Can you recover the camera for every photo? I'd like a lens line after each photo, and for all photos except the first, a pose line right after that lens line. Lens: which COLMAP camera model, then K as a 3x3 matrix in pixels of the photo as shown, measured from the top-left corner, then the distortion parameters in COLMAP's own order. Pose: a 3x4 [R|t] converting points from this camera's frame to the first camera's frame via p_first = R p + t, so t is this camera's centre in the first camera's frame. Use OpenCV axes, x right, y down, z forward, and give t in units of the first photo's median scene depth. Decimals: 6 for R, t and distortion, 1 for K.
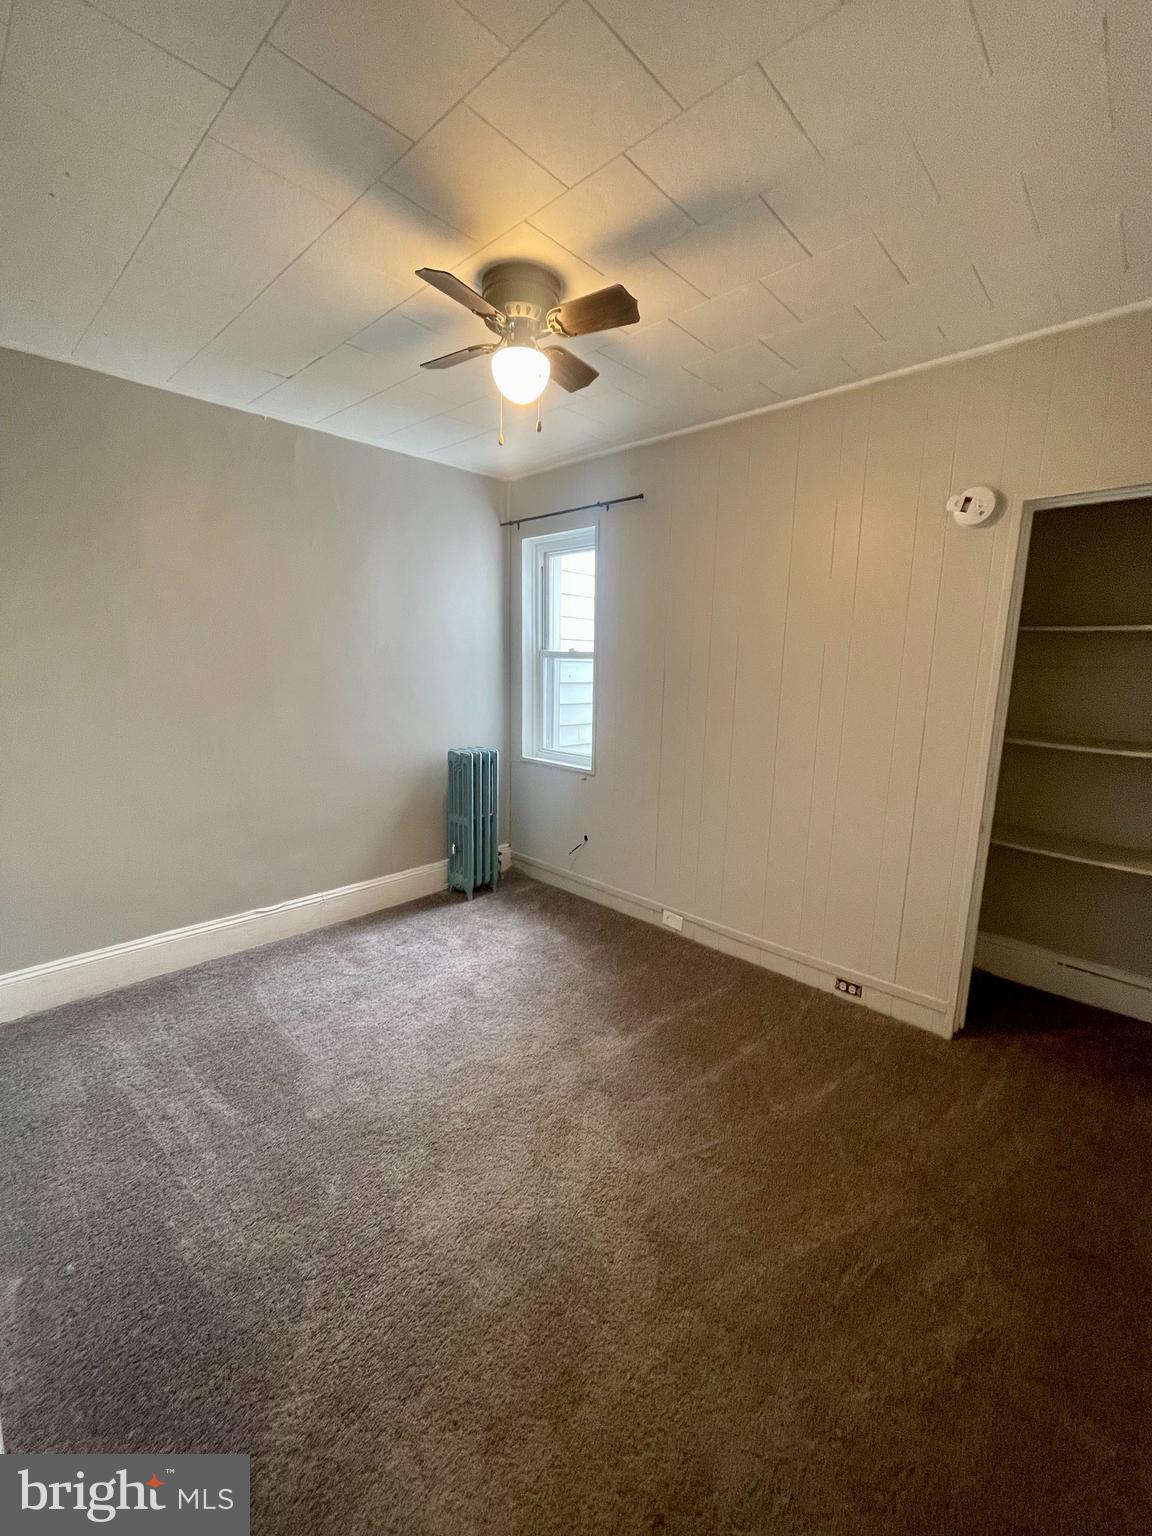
lens RADIAL K [[617.8, 0, 573.0], [0, 617.8, 764.5], [0, 0, 1]] dist [-0.002318, -0.000213]
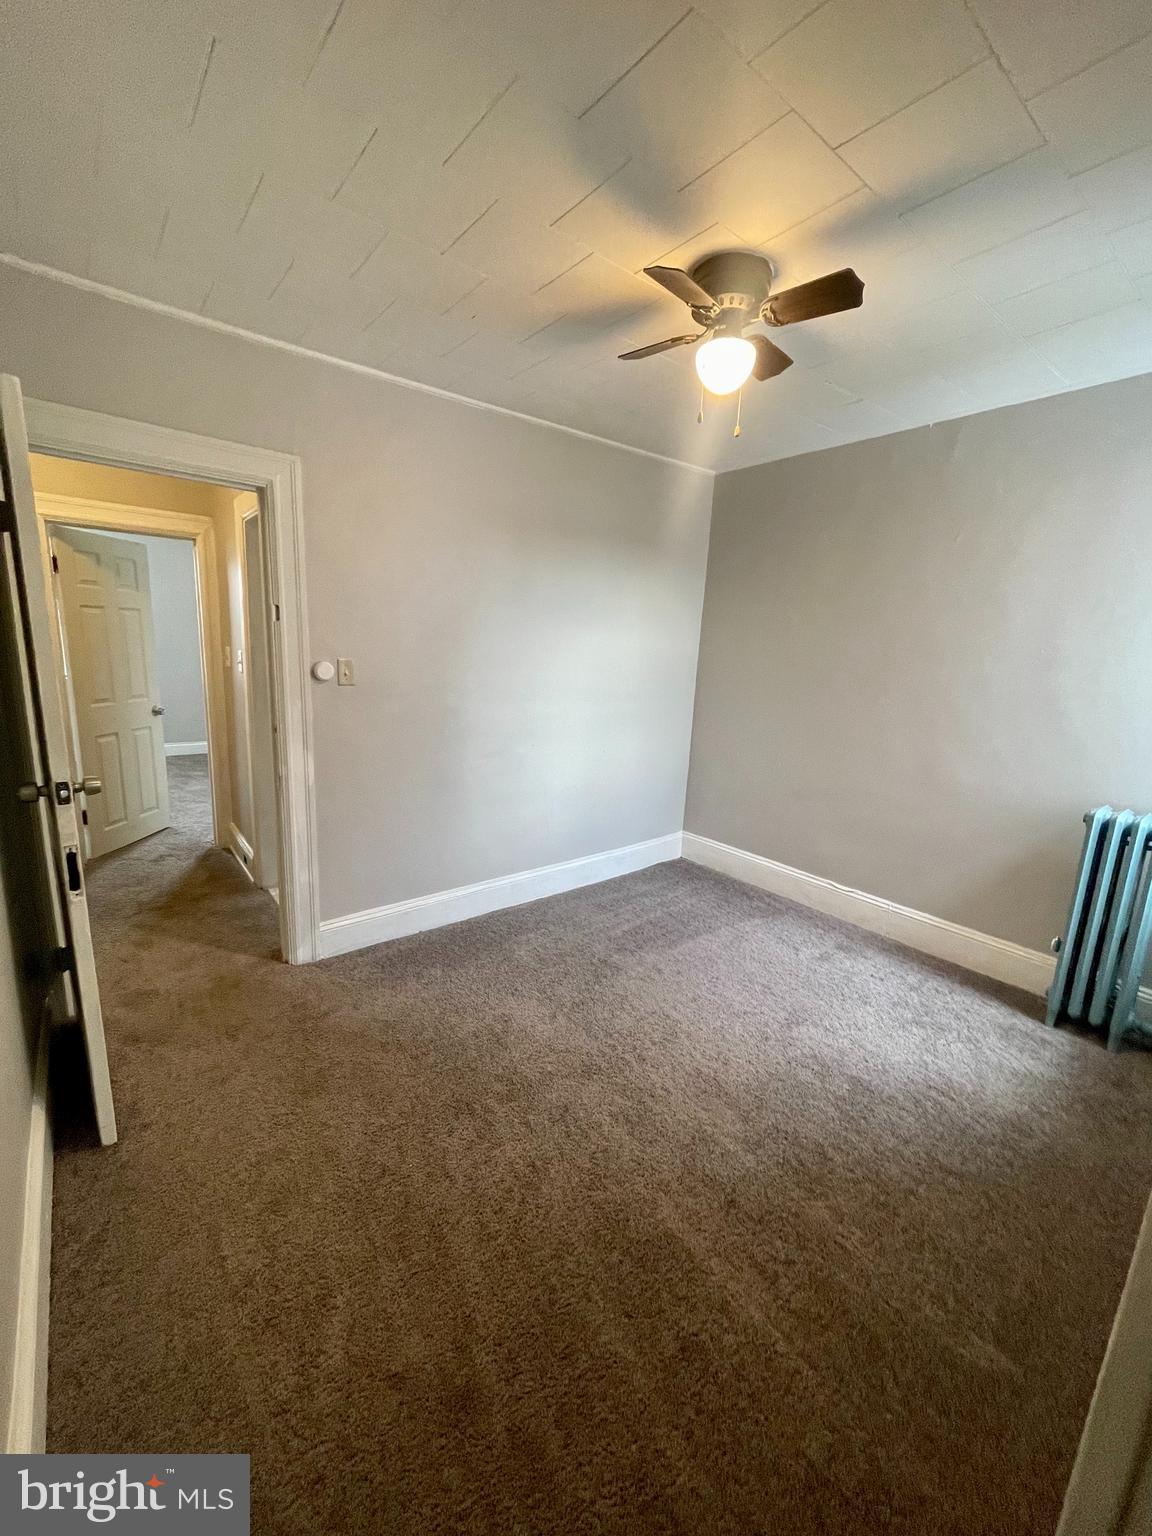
lens RADIAL K [[617.8, 0, 573.0], [0, 617.8, 764.5], [0, 0, 1]] dist [-0.002318, -0.000213]
pose [[-0.125368, 0.173402, -0.976839, 0.638909], [-0.211033, 0.957414, 0.197038, -0.096563], [0.969406, 0.230848, -0.083436, 0.612036]]
